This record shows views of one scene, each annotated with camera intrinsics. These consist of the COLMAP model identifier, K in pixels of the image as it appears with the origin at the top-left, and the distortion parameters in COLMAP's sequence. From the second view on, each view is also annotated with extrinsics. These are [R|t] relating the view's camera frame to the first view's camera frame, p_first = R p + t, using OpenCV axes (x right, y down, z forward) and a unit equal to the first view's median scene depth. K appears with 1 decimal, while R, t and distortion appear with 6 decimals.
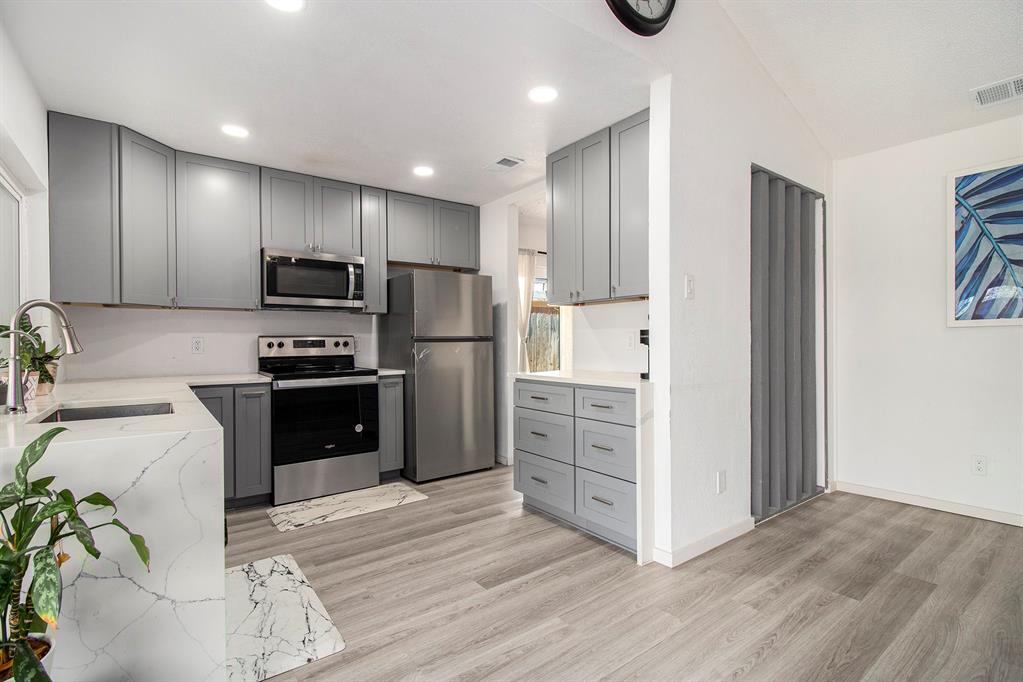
lens RADIAL K [[476.8, 0, 511.5], [0, 476.8, 341.0], [0, 0, 1]] dist [-0.000313, -0.000735]
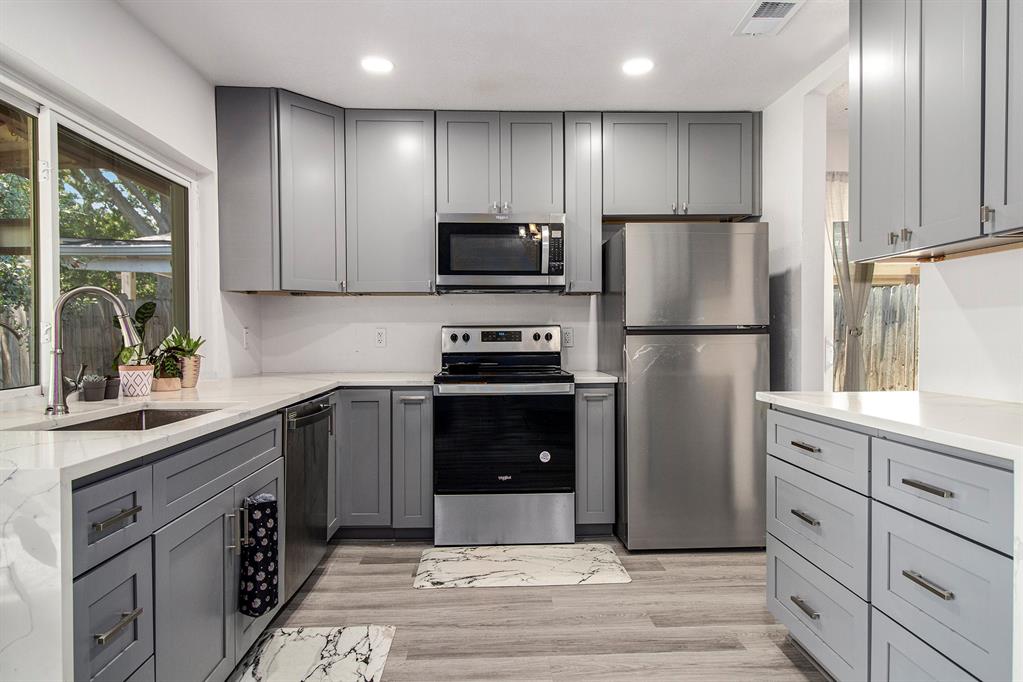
lens RADIAL K [[592.7, 0, 511.5], [0, 592.7, 341.0], [0, 0, 1]] dist [0.007191, -0.001709]
pose [[0.824055, 0.011205, -0.566399, 0.134623], [-0.002556, 0.999868, 0.016062, -0.001886], [0.566504, -0.011788, 0.823975, 0.260333]]
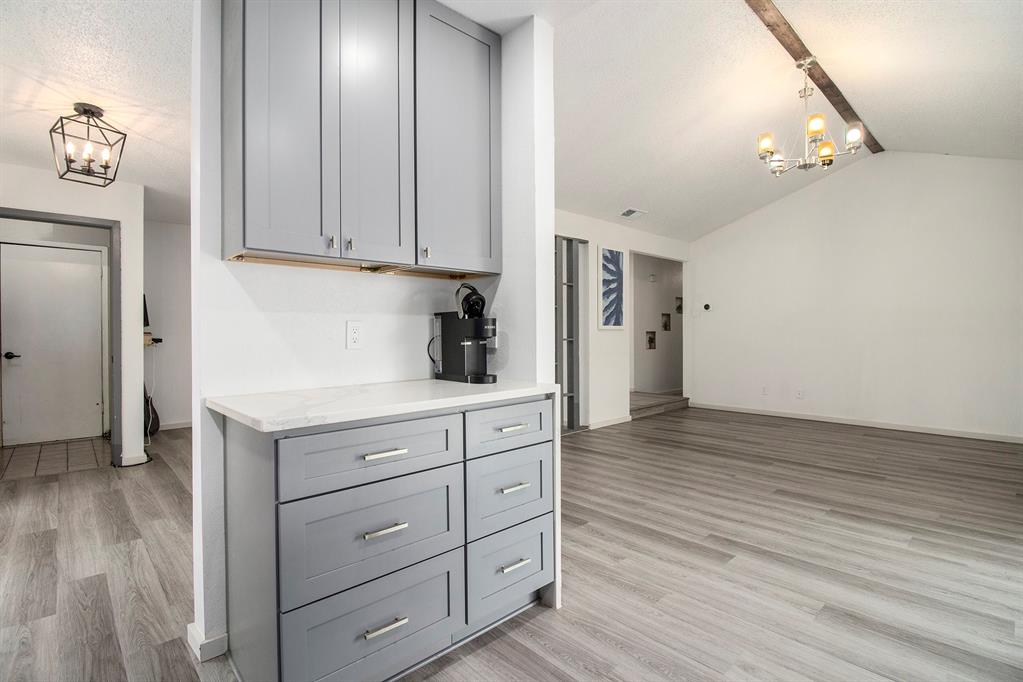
lens RADIAL K [[476.8, 0, 511.5], [0, 476.8, 341.0], [0, 0, 1]] dist [-0.000313, -0.000735]
pose [[-0.111217, -0.003821, 0.993789, -0.369565], [0.004438, 0.999981, 0.004342, 0.001795], [-0.993786, 0.004894, -0.111198, 0.798141]]
